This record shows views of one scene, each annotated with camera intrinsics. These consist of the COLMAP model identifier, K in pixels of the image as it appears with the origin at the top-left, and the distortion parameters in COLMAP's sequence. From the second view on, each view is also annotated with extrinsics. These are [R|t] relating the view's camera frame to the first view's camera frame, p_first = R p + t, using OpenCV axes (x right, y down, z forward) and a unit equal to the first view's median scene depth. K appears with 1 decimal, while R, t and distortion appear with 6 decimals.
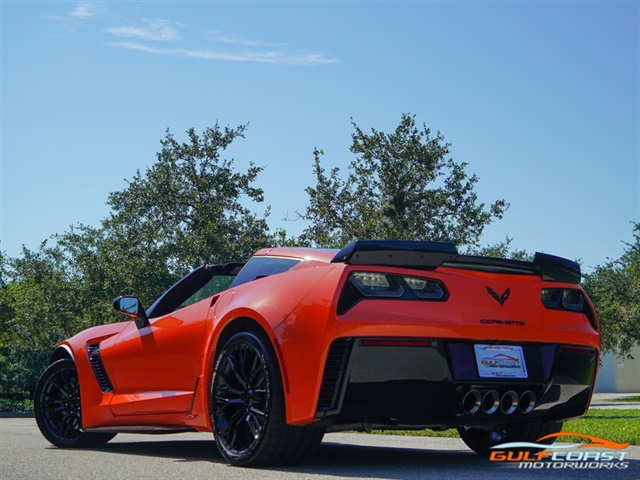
lens RADIAL K [[1004.2, 0, 320.4], [0, 1004.2, 190.3], [0, 0, 1]] dist [-0.005166, 0.027180]
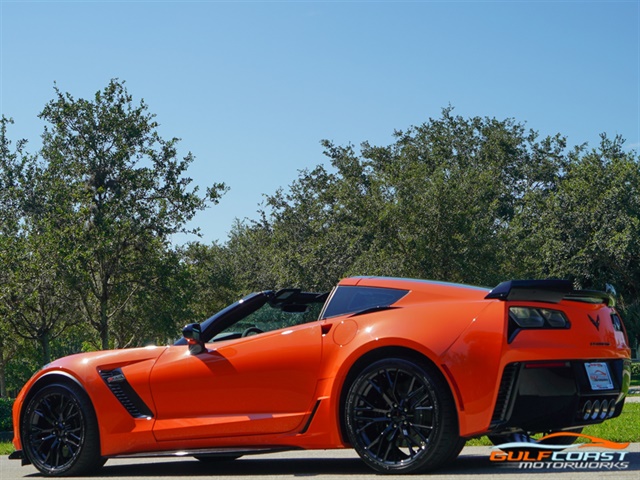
lens RADIAL K [[1309.1, 0, 273.7], [0, 1309.1, 176.2], [0, 0, 1]] dist [0.018910, -0.243181]
pose [[0.934380, 0.019455, 0.355745, -0.183669], [-0.029567, 0.999298, 0.023008, -0.024073], [-0.355048, -0.032017, 0.934300, -0.084145]]
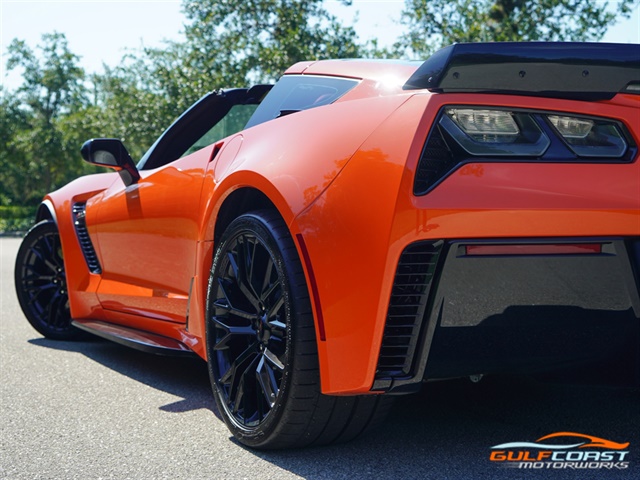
lens RADIAL K [[1004.2, 0, 320.4], [0, 1004.2, 190.3], [0, 0, 1]] dist [-0.005166, 0.027180]
pose [[0.994850, -0.005898, -0.101186, 0.004663], [0.024751, 0.982221, 0.186092, 0.006249], [0.098290, -0.187638, 0.977308, 0.114627]]
